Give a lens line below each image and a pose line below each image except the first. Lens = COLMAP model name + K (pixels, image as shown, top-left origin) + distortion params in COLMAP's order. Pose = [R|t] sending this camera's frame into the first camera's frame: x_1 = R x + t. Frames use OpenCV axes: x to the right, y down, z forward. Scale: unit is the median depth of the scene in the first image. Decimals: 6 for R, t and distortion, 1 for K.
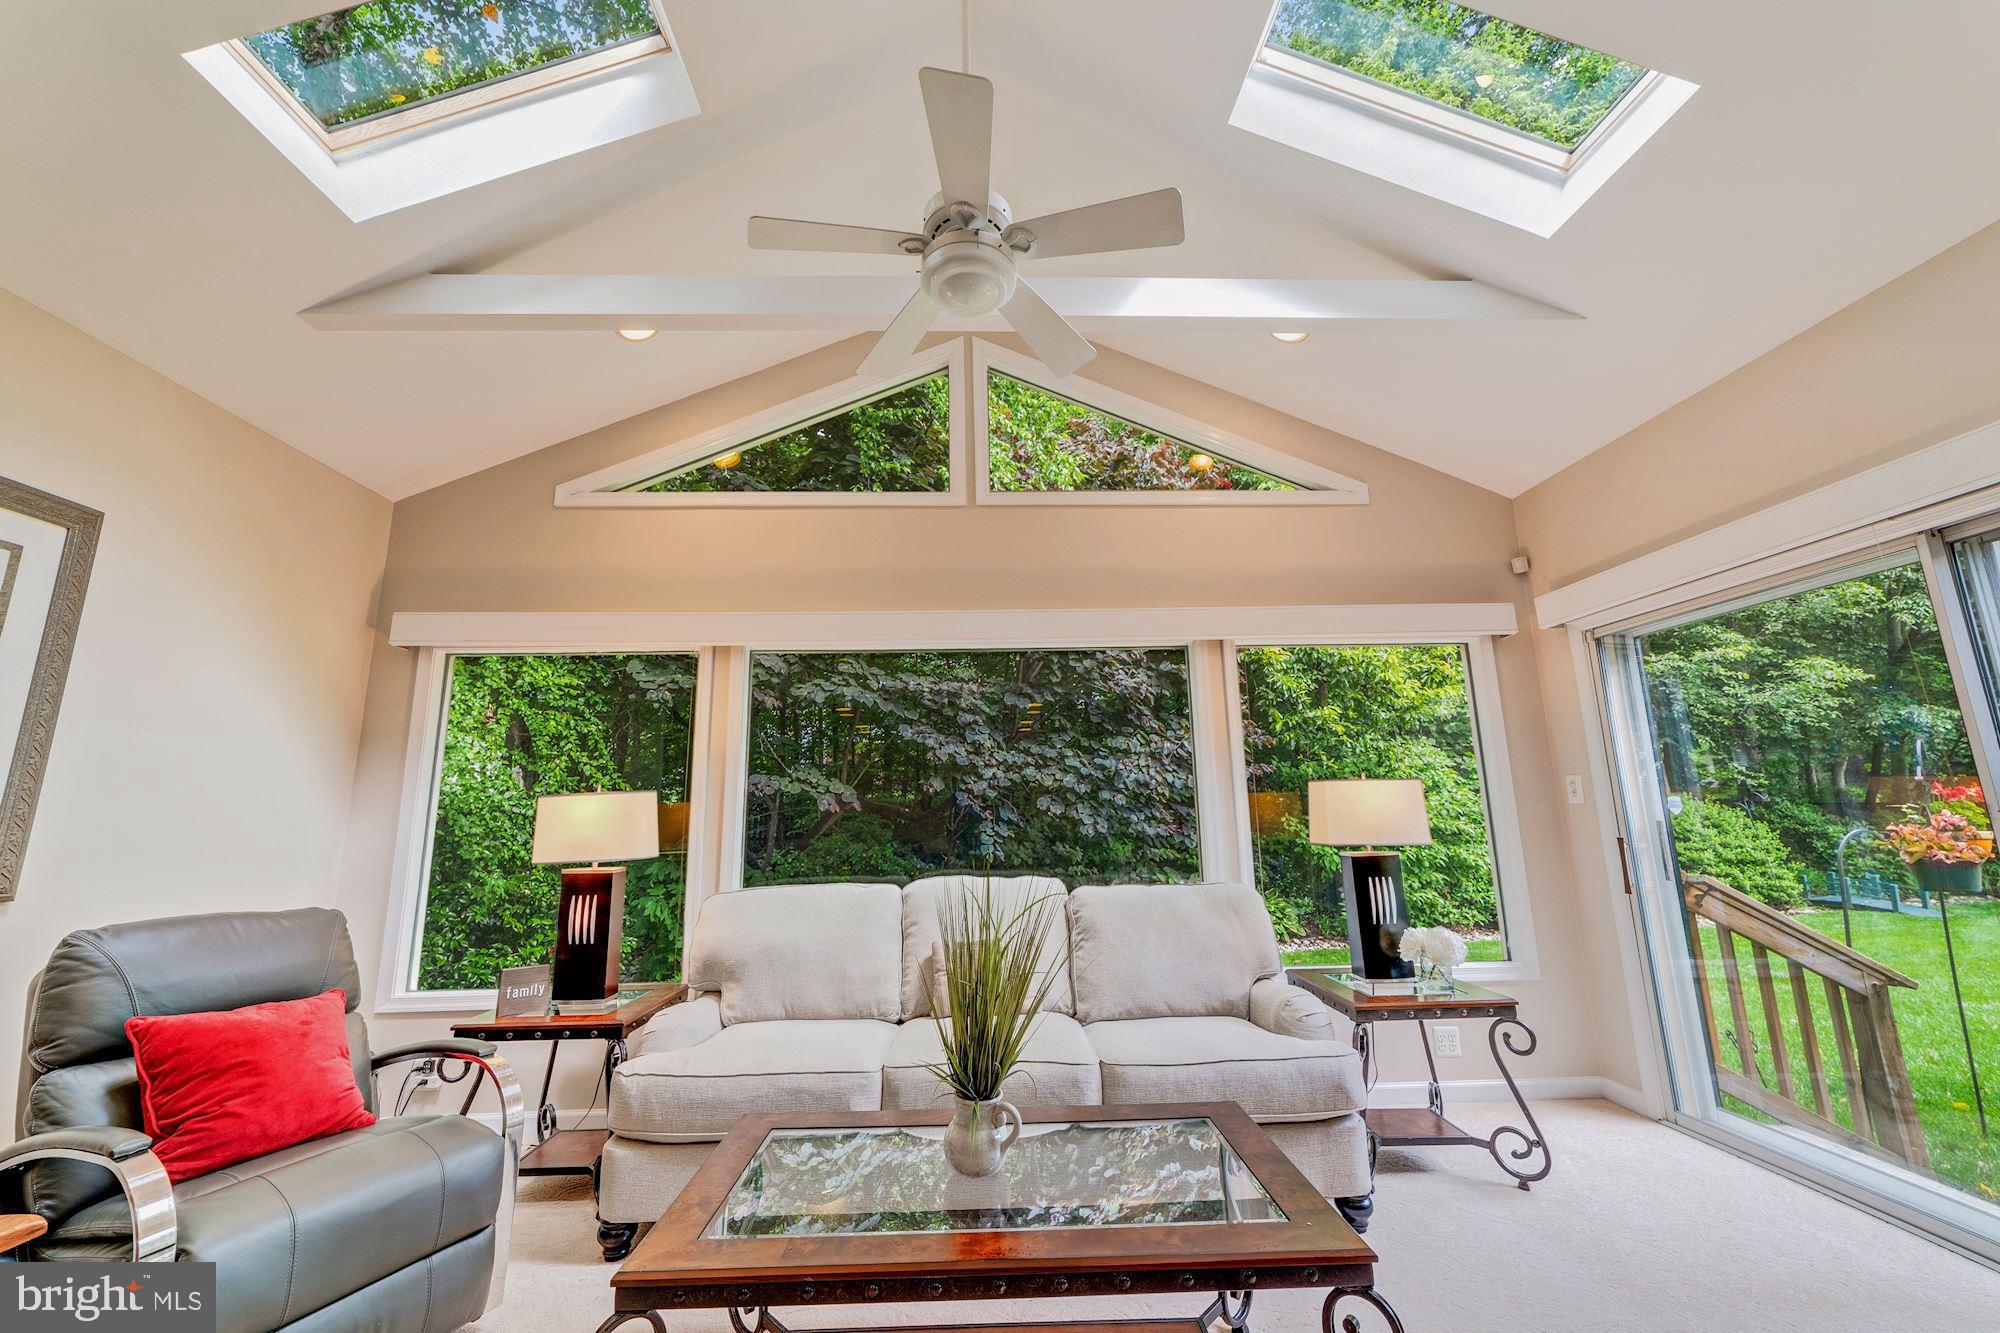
lens RADIAL K [[768.9, 0, 989.4], [0, 768.9, 670.4], [0, 0, 1]] dist [-0.014635, 0.009924]
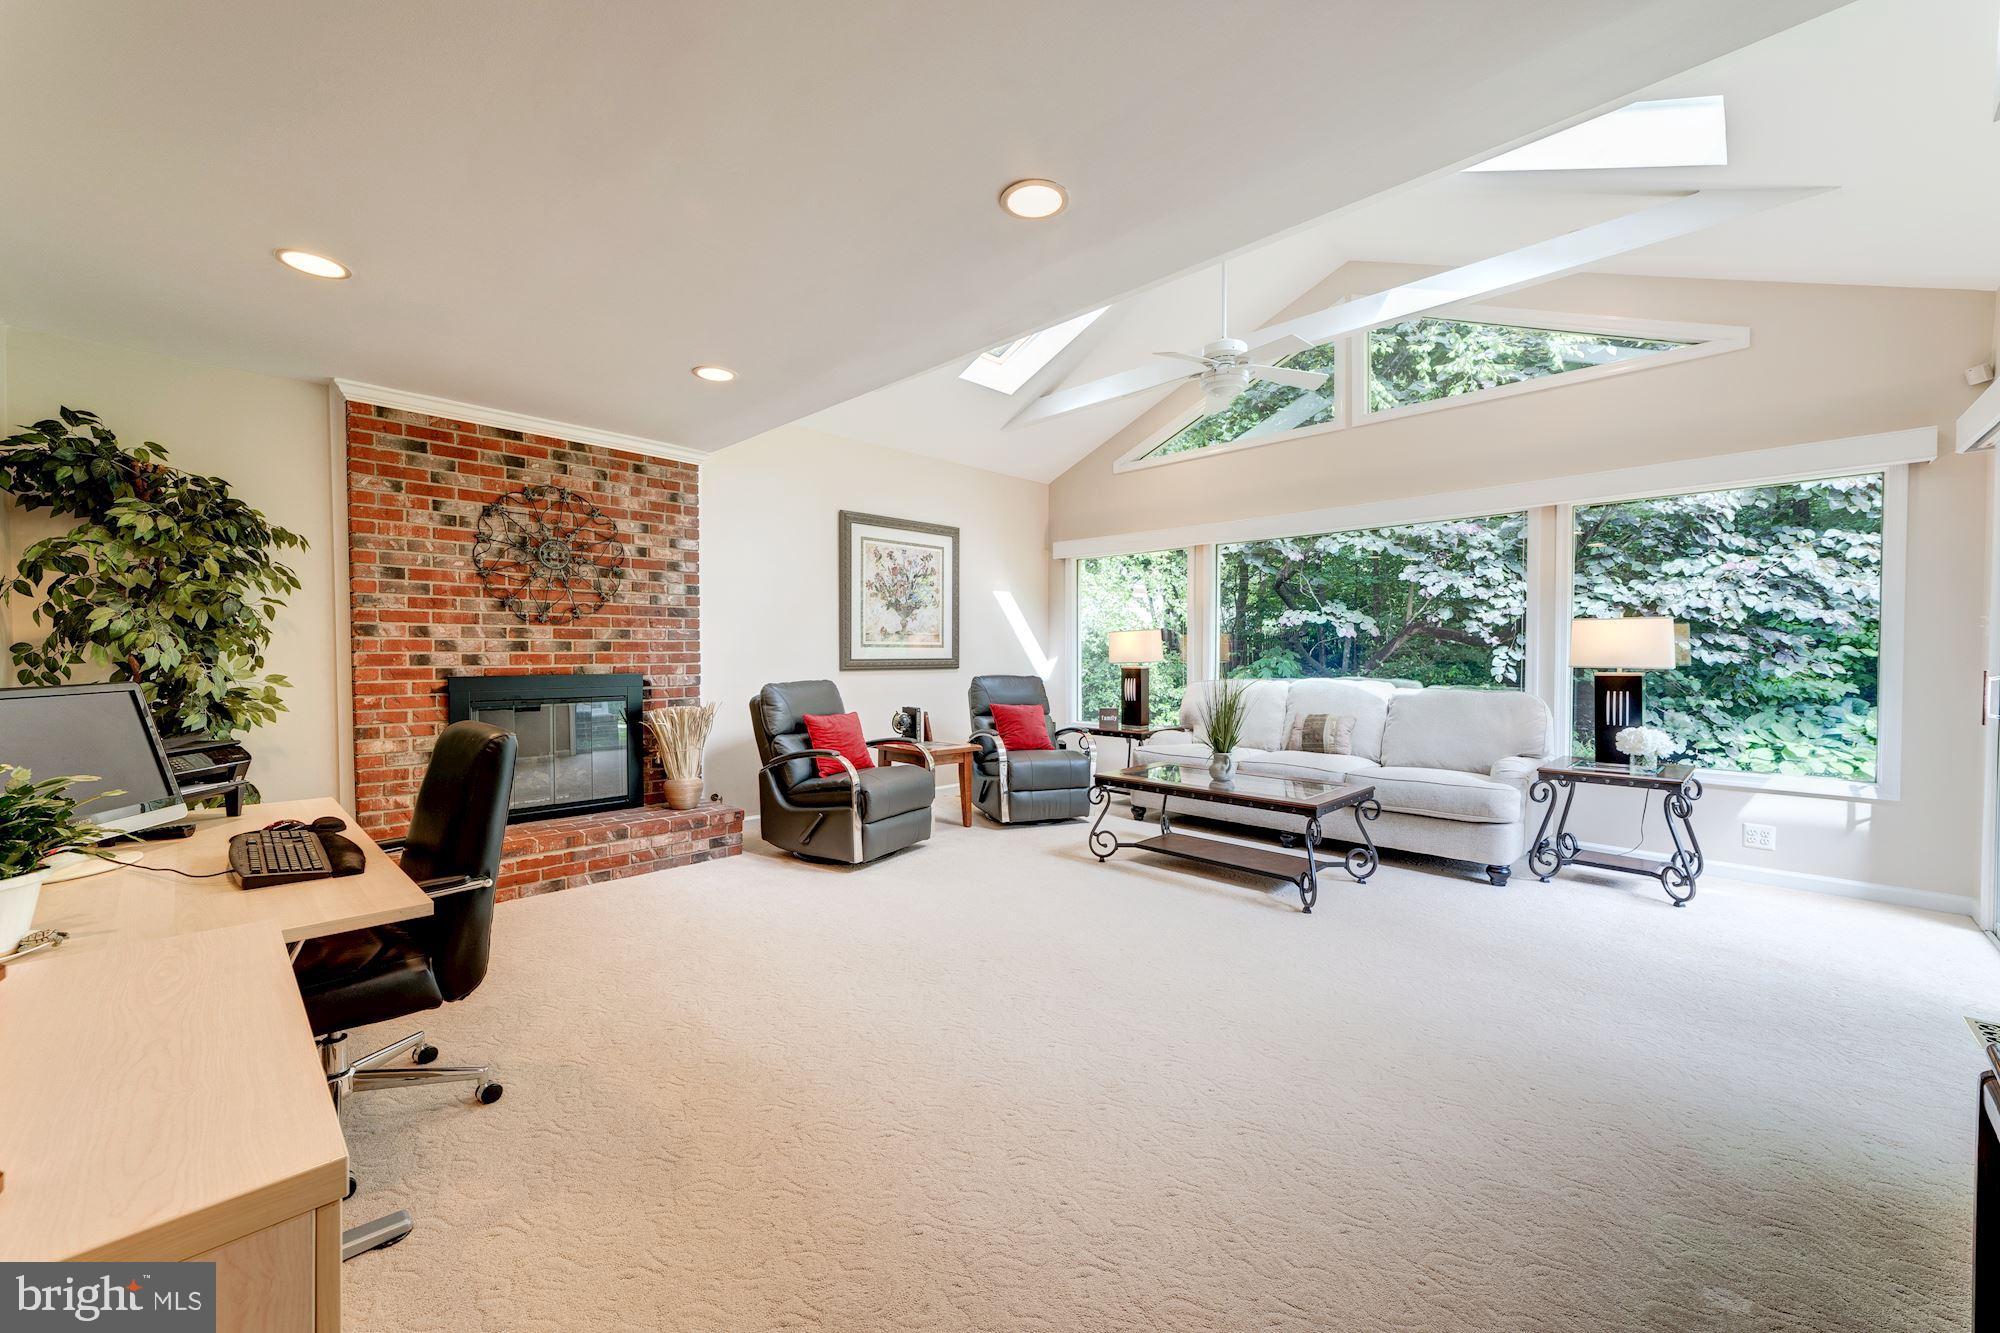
lens RADIAL K [[768.9, 0, 989.4], [0, 768.9, 670.4], [0, 0, 1]] dist [-0.014635, 0.009924]
pose [[0.682140, 0.035866, -0.730341, 0.626948], [0.132812, 0.976106, 0.171982, -0.120121], [0.719059, -0.214314, 0.661078, -0.562604]]
